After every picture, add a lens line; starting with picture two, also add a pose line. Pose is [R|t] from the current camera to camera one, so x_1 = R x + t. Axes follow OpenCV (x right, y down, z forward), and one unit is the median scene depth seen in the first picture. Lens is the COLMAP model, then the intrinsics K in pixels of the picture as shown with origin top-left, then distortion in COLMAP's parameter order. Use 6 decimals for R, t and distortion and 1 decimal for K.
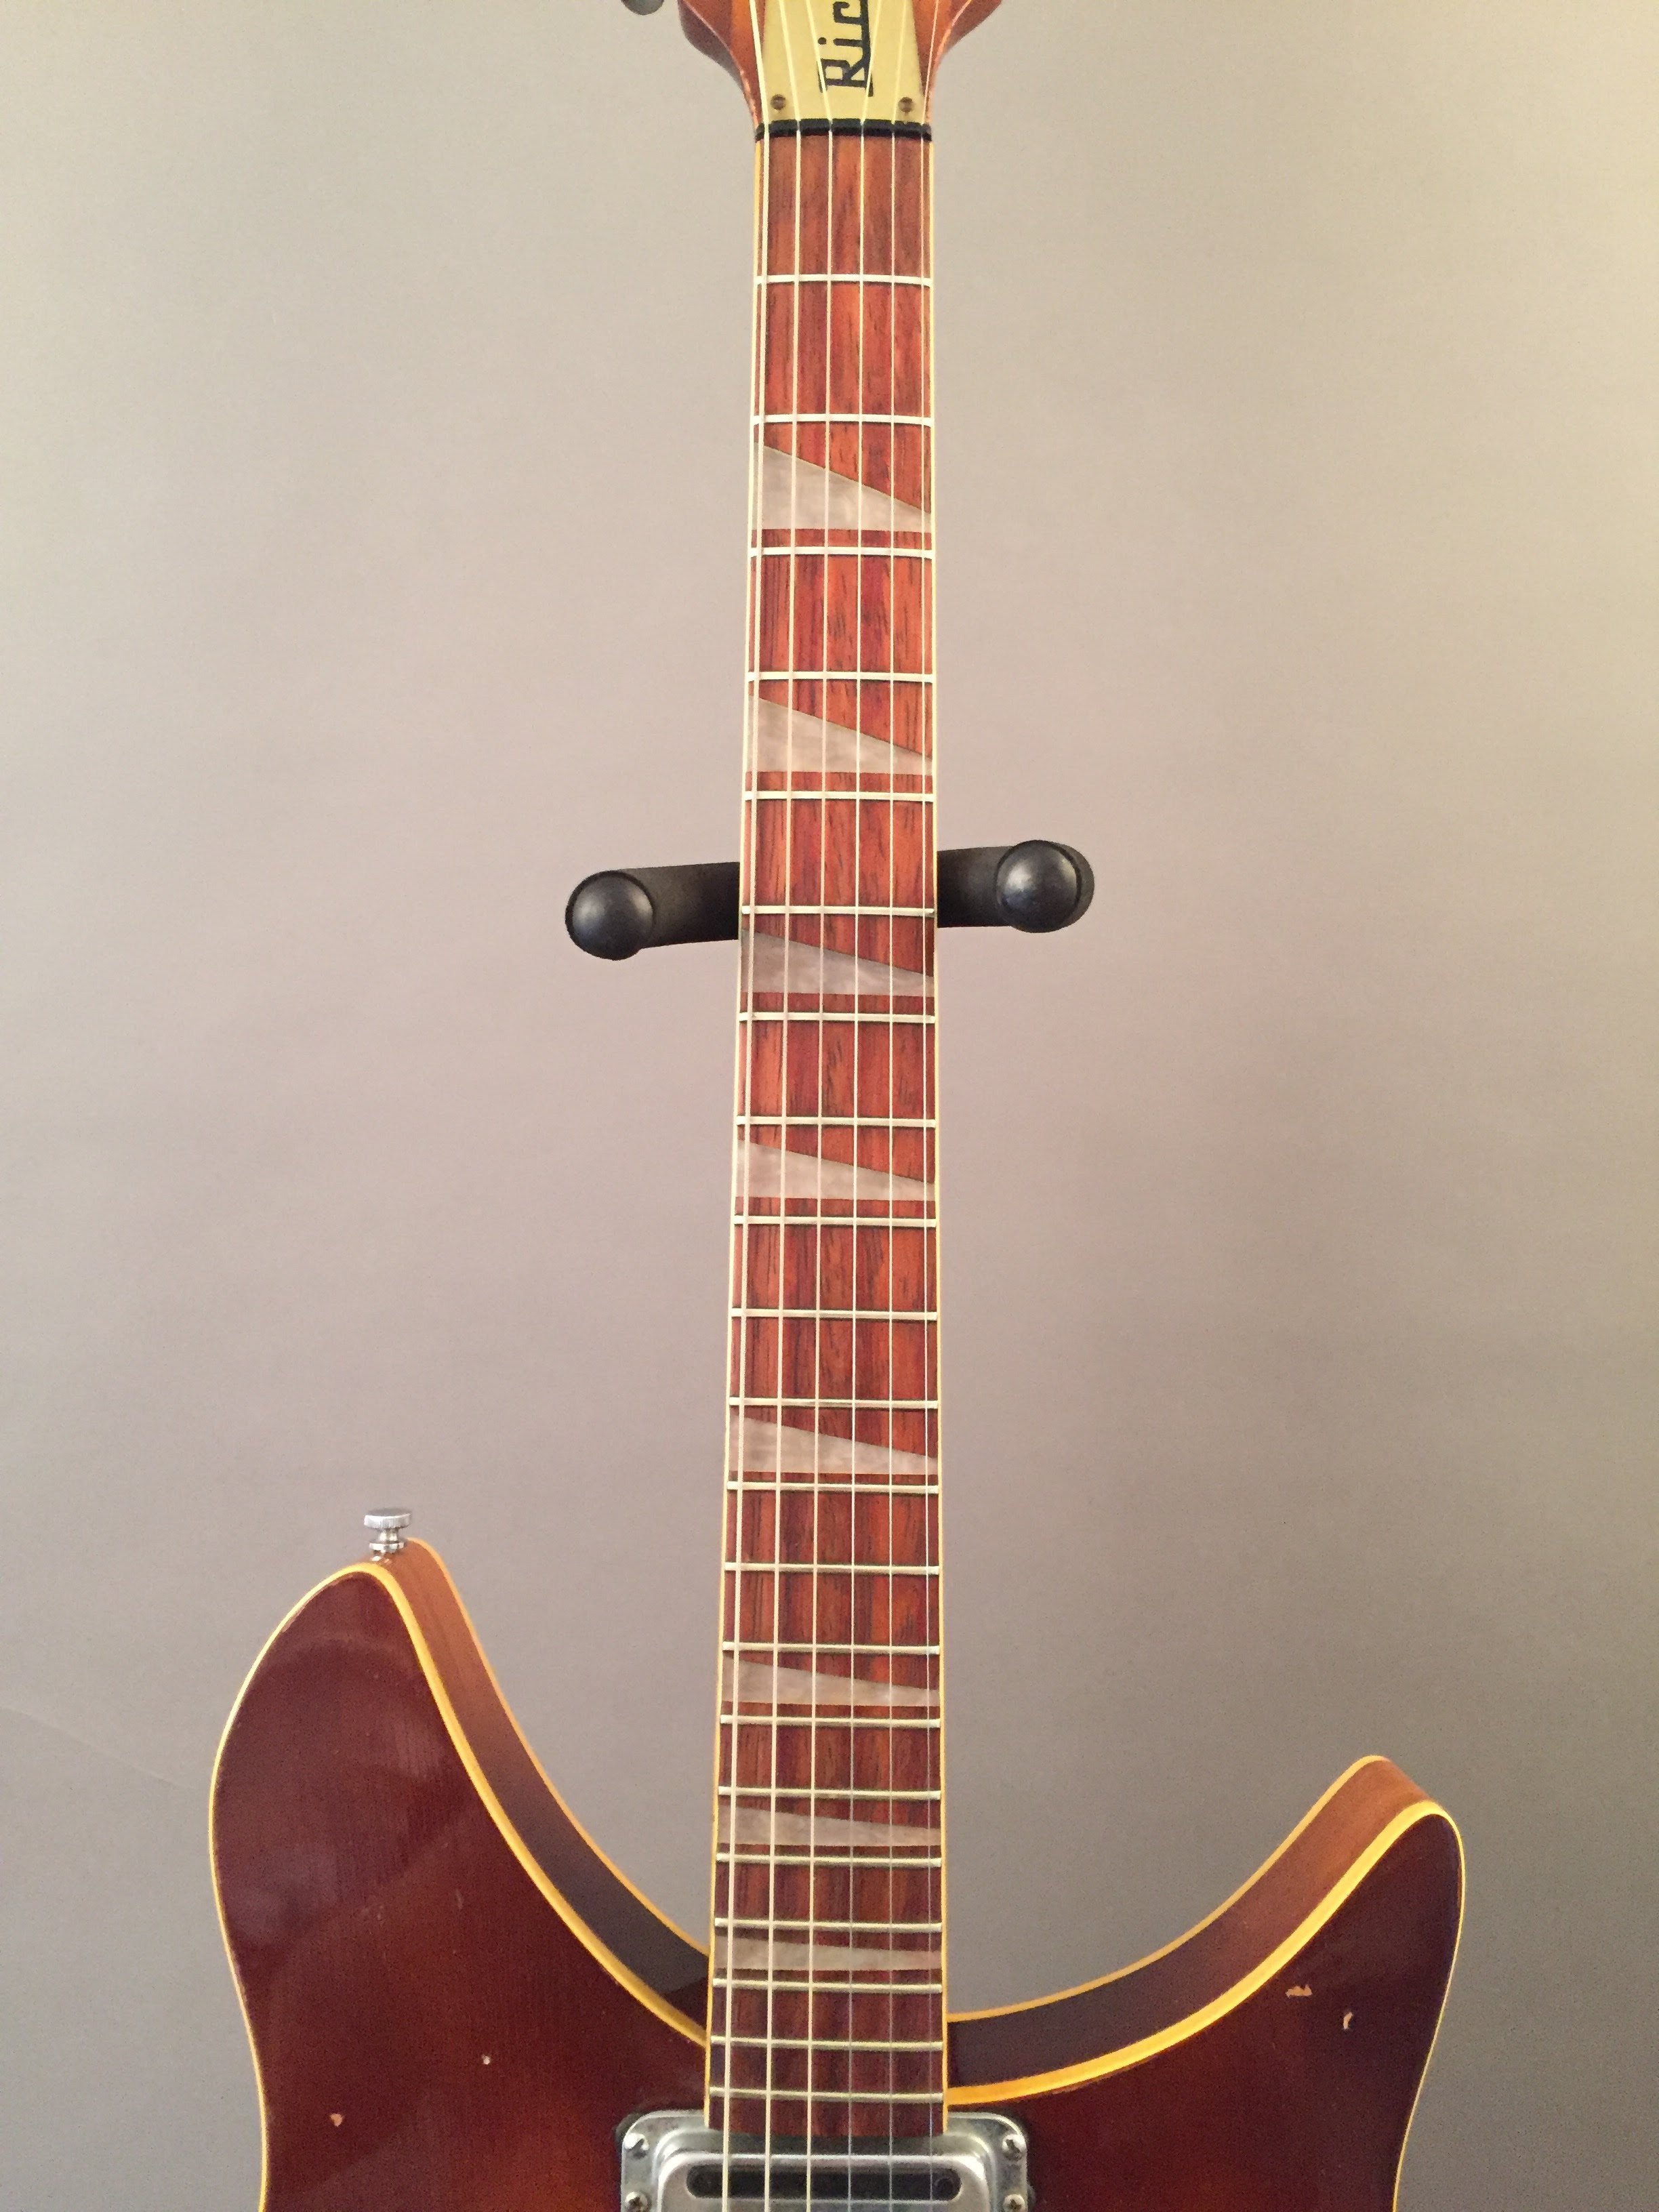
lens RADIAL K [[1958.0, 0, 898.8], [0, 1958.0, 1100.8], [0, 0, 1]] dist [0.065470, -0.049552]
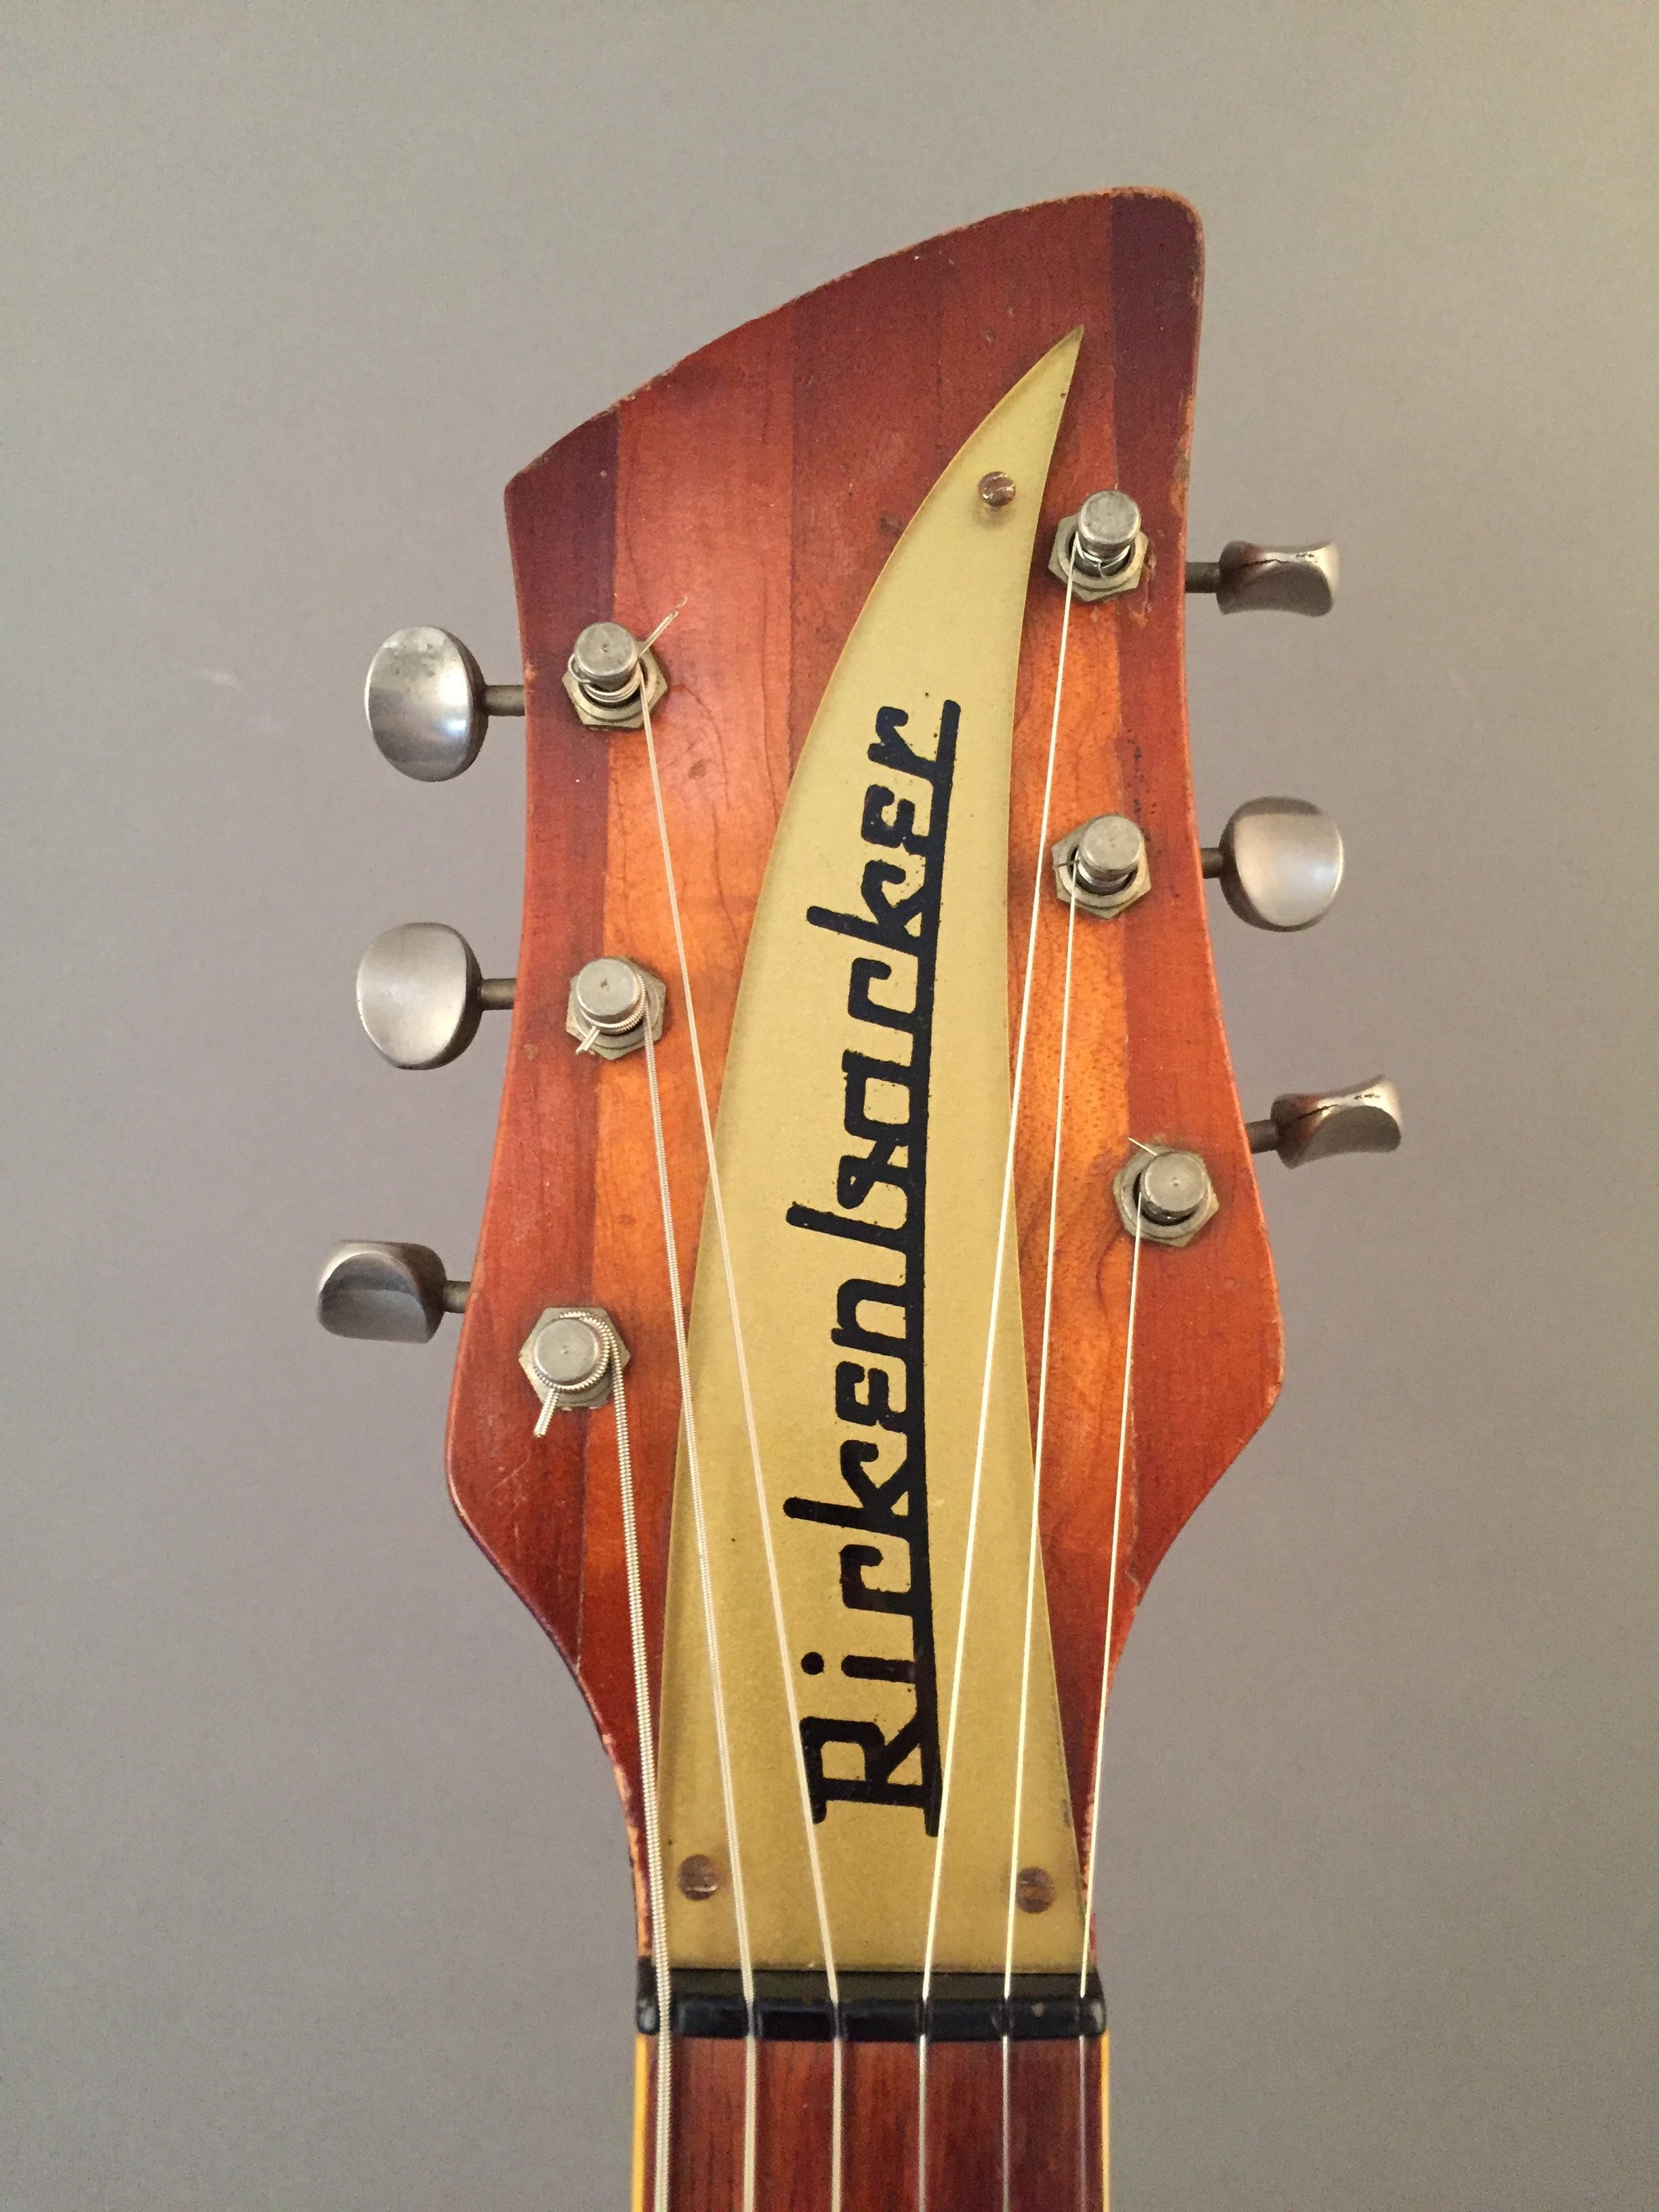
lens RADIAL K [[1958.0, 0, 827.4], [0, 1958.0, 1105.2], [0, 0, 1]] dist [0.065470, -0.049552]
pose [[0.999825, 0.003036, 0.018482, -0.045813], [-0.003228, 0.999941, 0.010344, -0.690874], [-0.018450, -0.010402, 0.999776, 0.660358]]
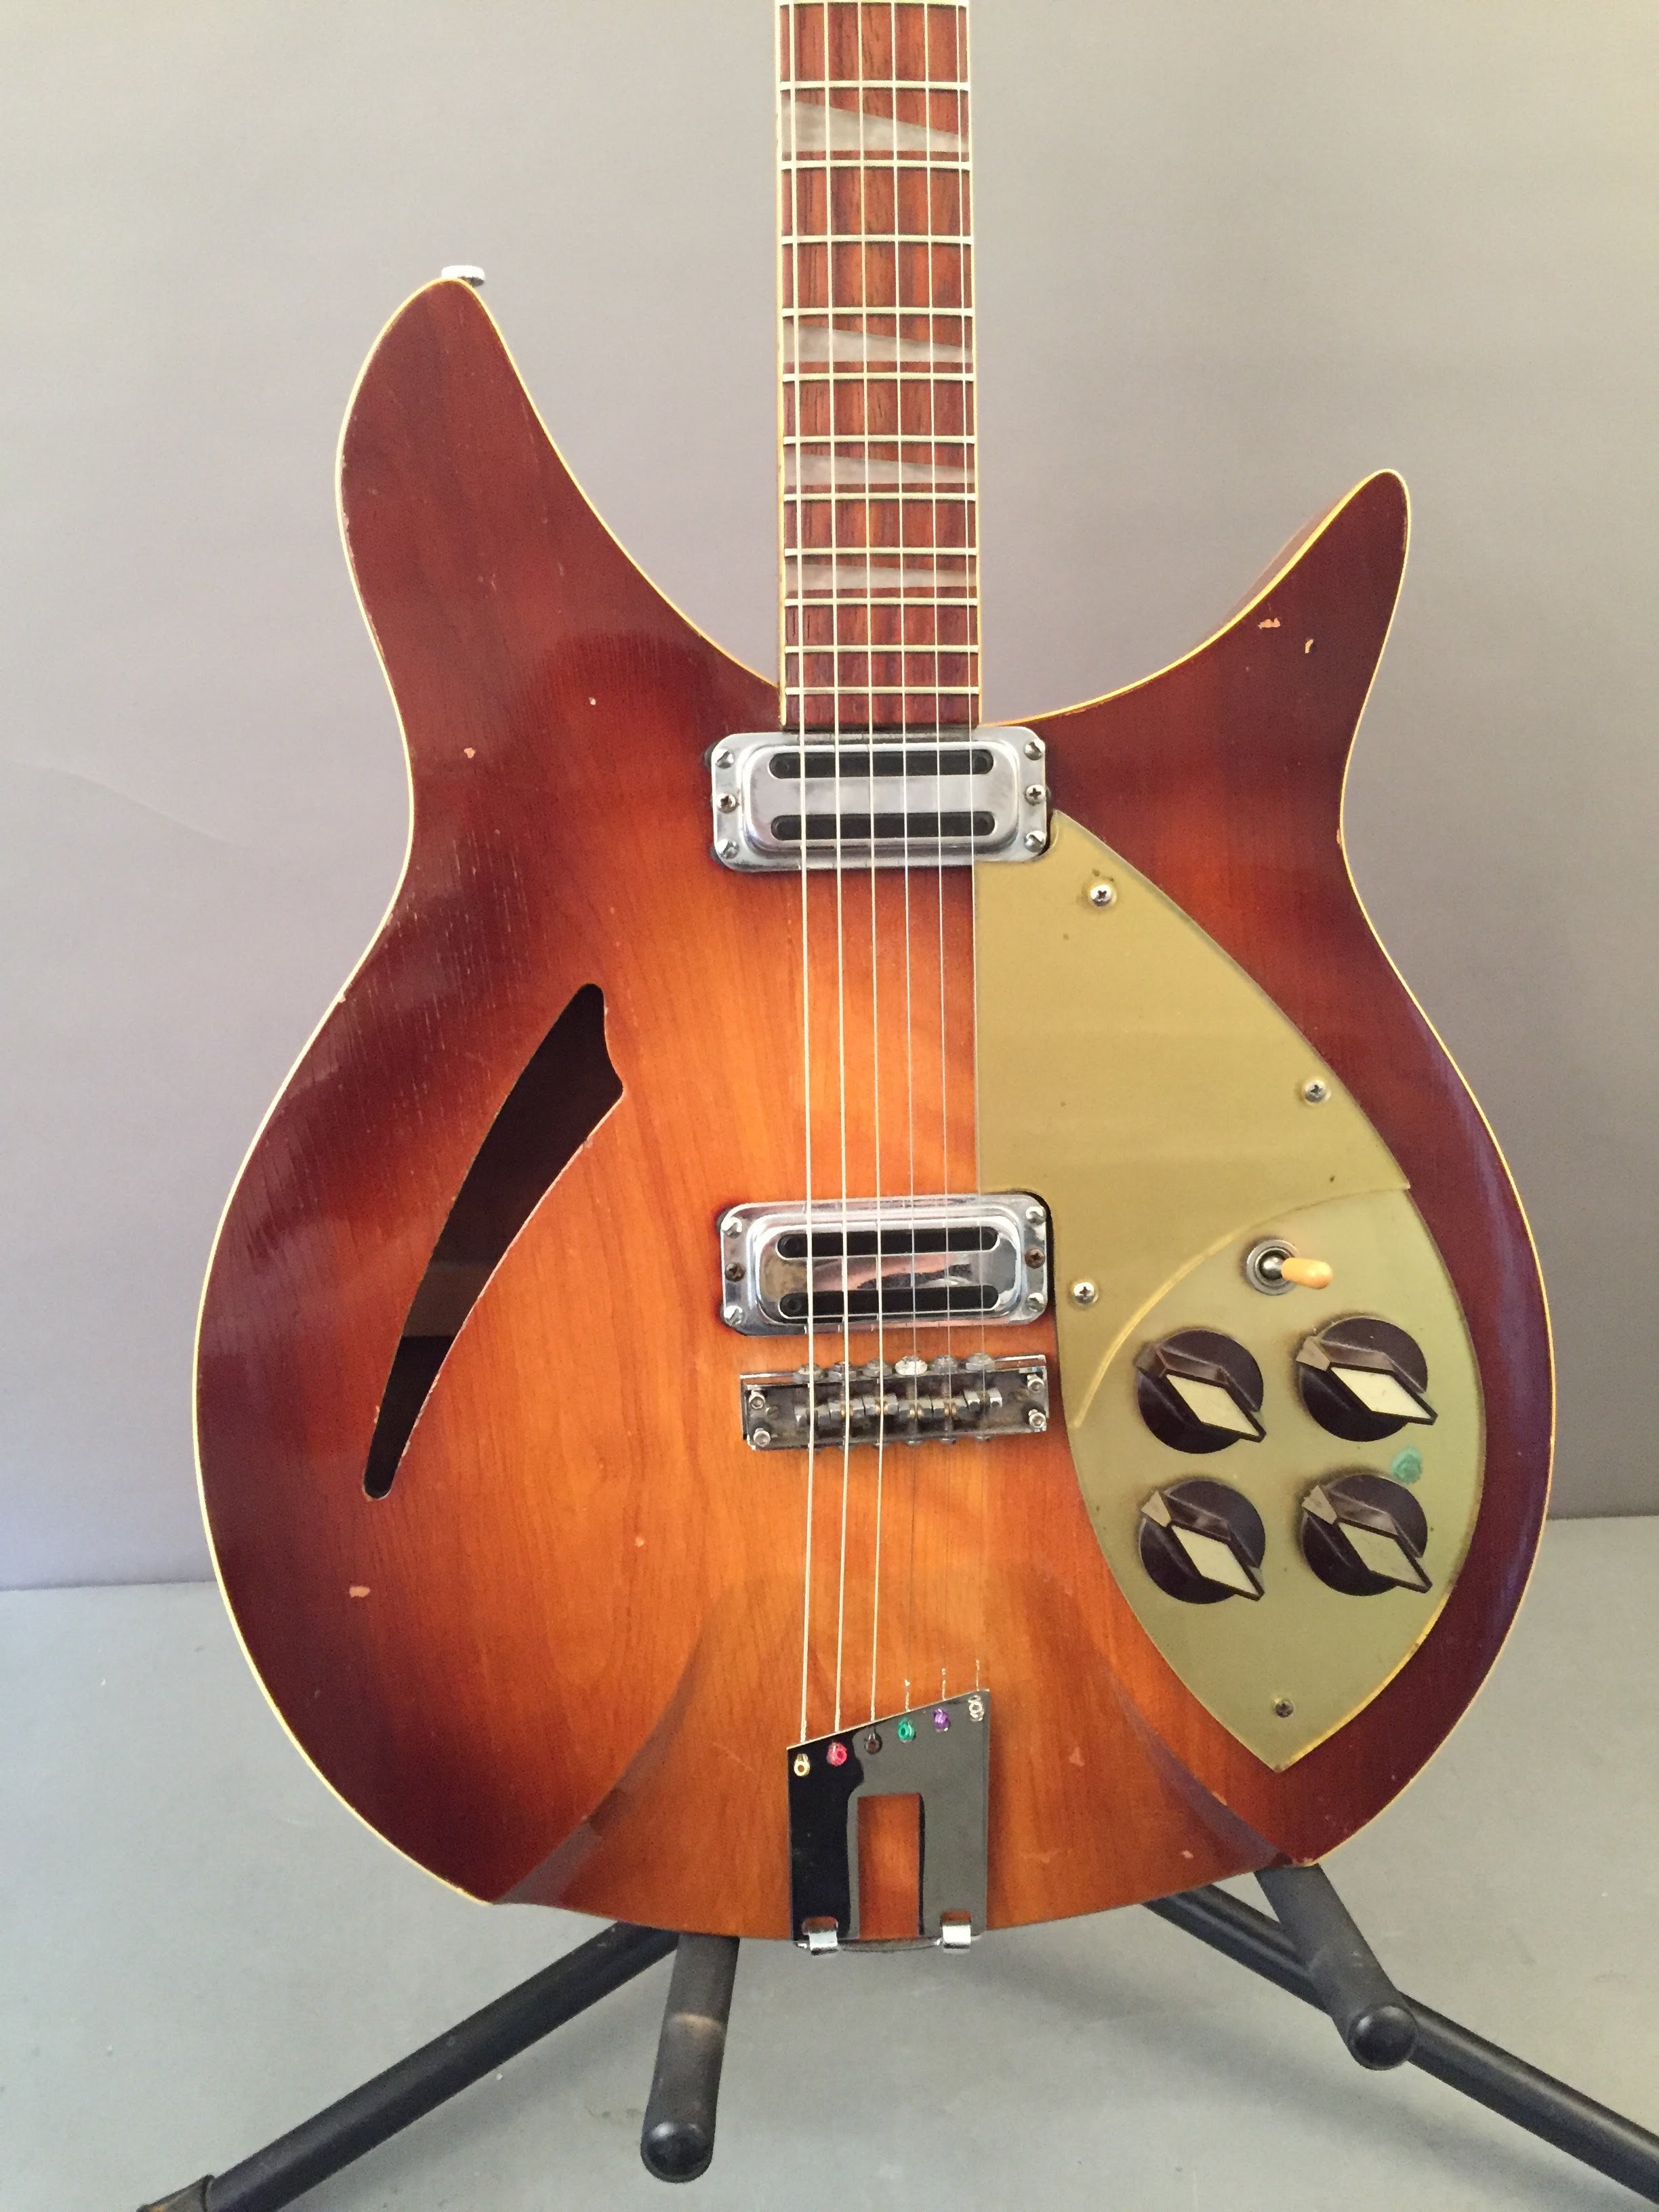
lens RADIAL K [[1958.0, 0, 832.5], [0, 1958.0, 1108.9], [0, 0, 1]] dist [0.065470, -0.049552]
pose [[0.997913, -0.032029, 0.056070, -0.138289], [0.019329, 0.976668, 0.213883, 0.476521], [-0.061612, -0.212353, 0.975249, -0.217021]]
